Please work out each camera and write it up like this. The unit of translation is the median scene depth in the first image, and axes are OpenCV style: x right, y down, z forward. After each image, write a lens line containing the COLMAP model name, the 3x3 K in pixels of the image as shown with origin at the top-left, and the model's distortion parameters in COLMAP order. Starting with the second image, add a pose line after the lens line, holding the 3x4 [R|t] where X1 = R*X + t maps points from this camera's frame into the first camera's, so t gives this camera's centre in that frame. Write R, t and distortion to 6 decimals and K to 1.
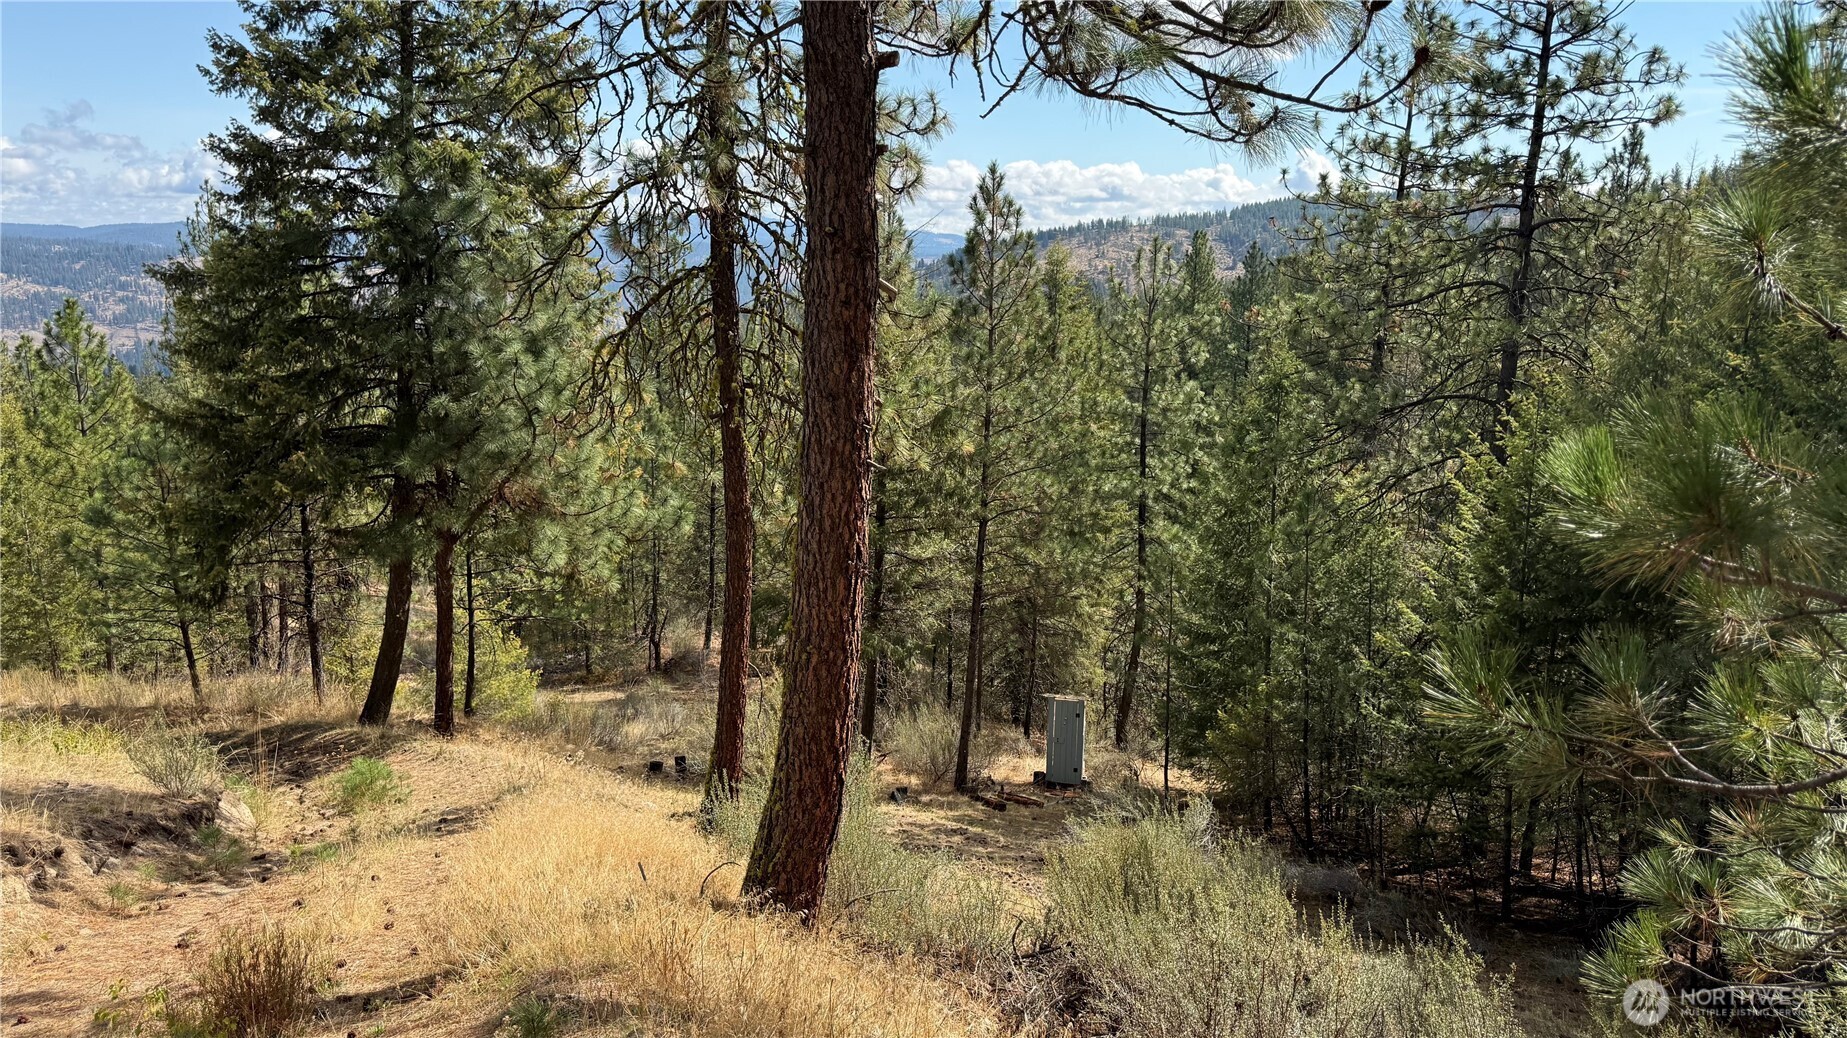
lens RADIAL K [[1314.4, 0, 936.6], [0, 1314.4, 513.1], [0, 0, 1]] dist [0.037761, -0.056311]
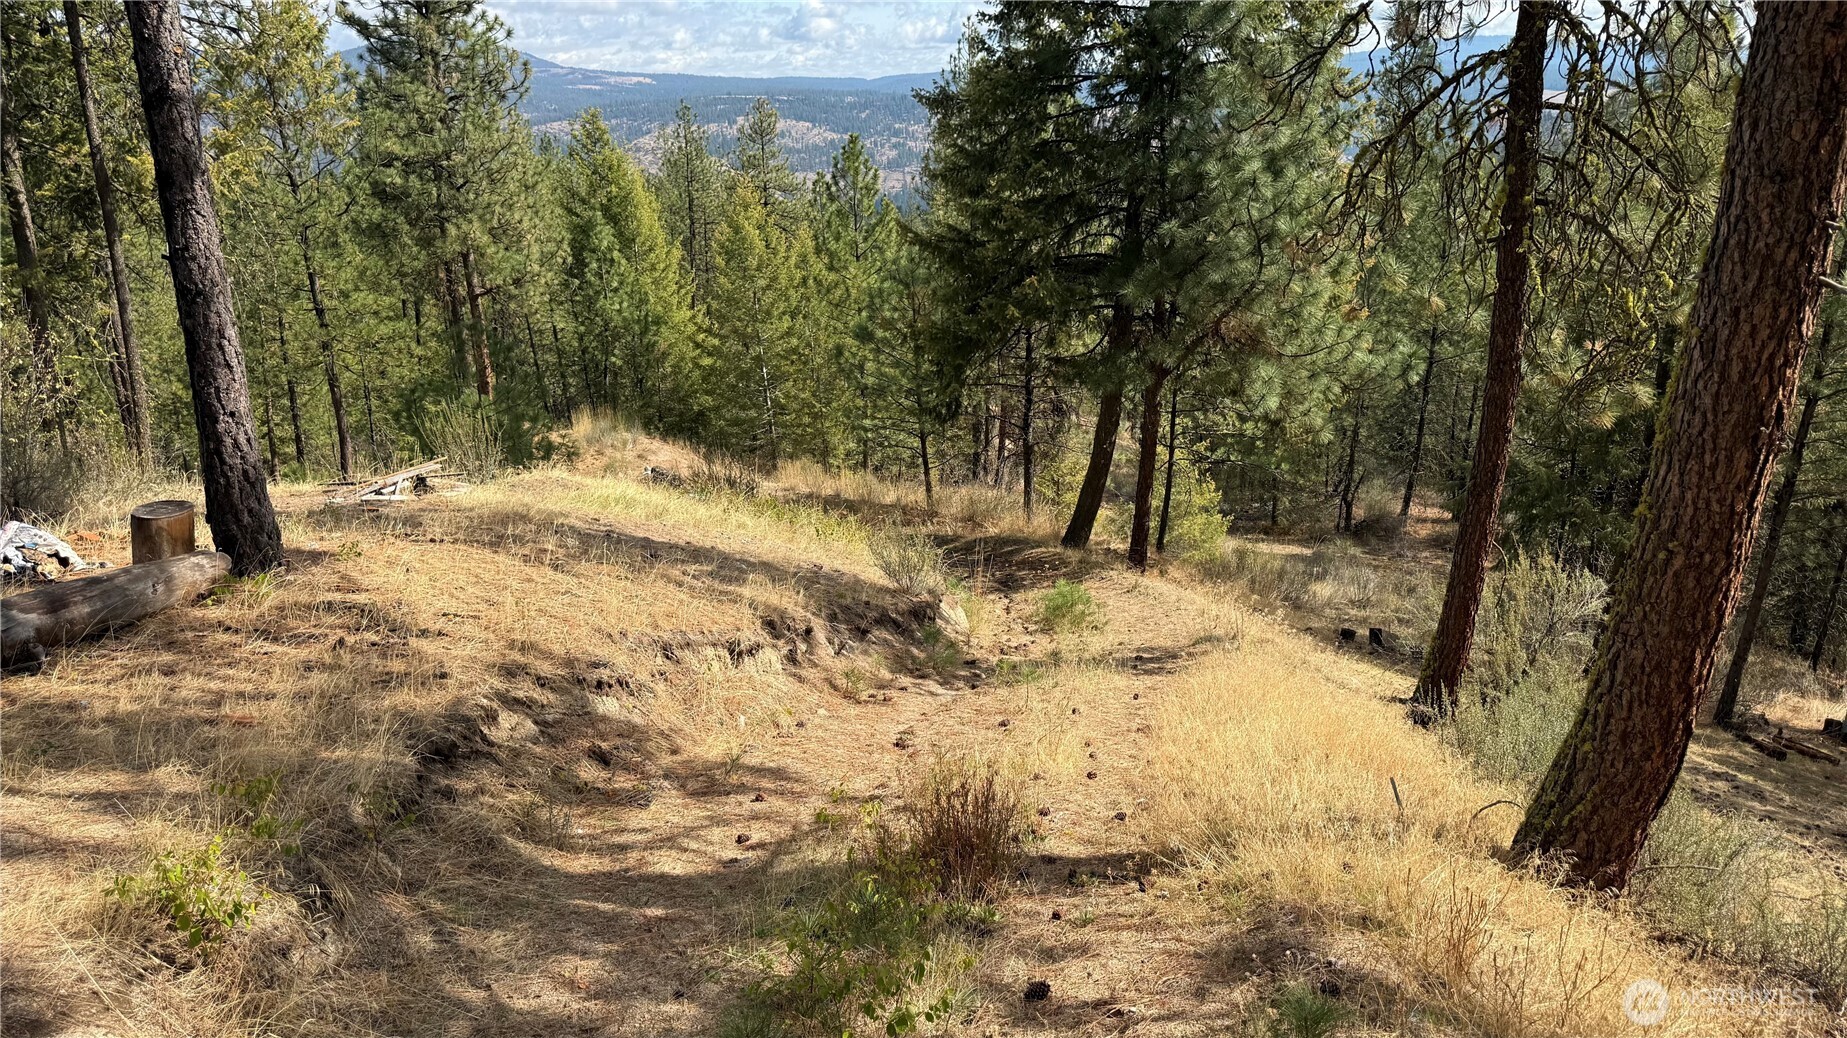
lens RADIAL K [[1314.4, 0, 919.6], [0, 1314.4, 548.6], [0, 0, 1]] dist [0.037761, -0.056311]
pose [[0.863412, 0.135525, -0.485956, -0.032181], [-0.066149, 0.985339, 0.157265, 0.006348], [0.500144, -0.103639, 0.859718, 0.057055]]
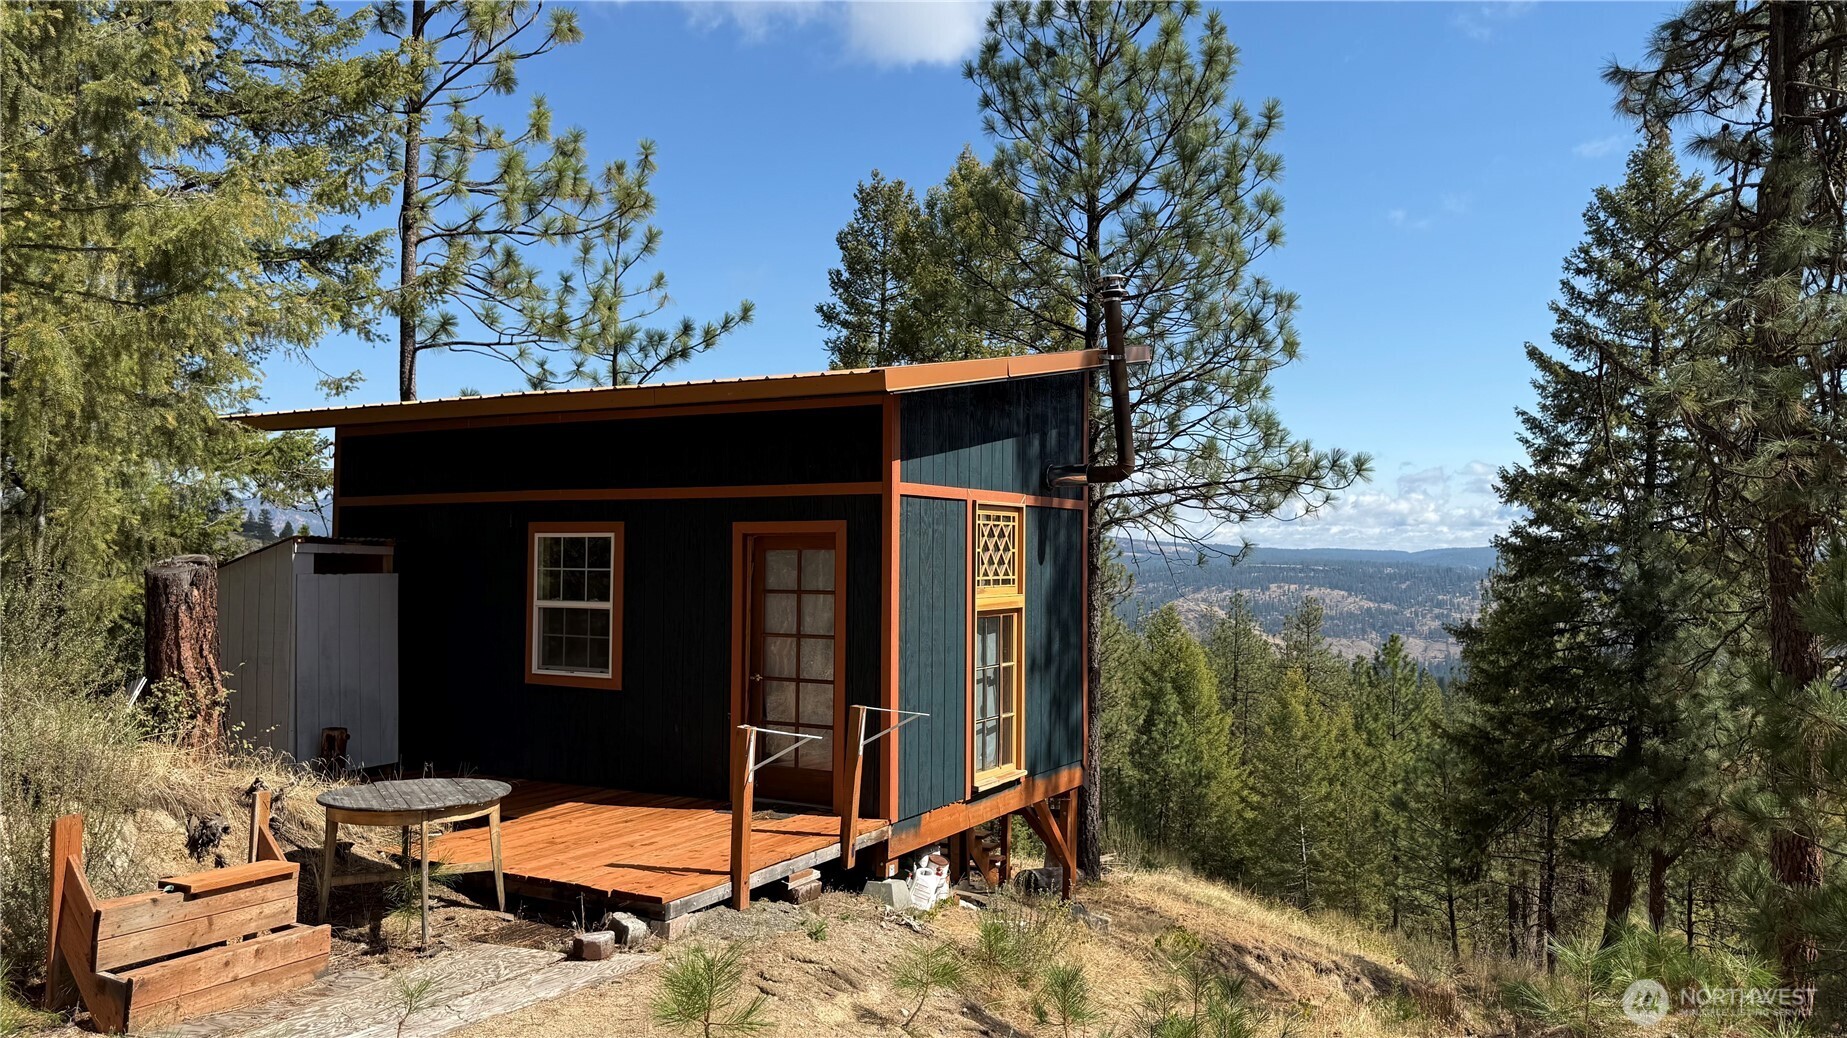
lens RADIAL K [[1314.4, 0, 892.4], [0, 1314.4, 524.6], [0, 0, 1]] dist [0.037761, -0.056311]
pose [[0.591683, -0.033130, -0.805490, 0.199786], [-0.151819, 0.976699, -0.151693, 0.011623], [0.791746, 0.212043, 0.572866, -0.308614]]
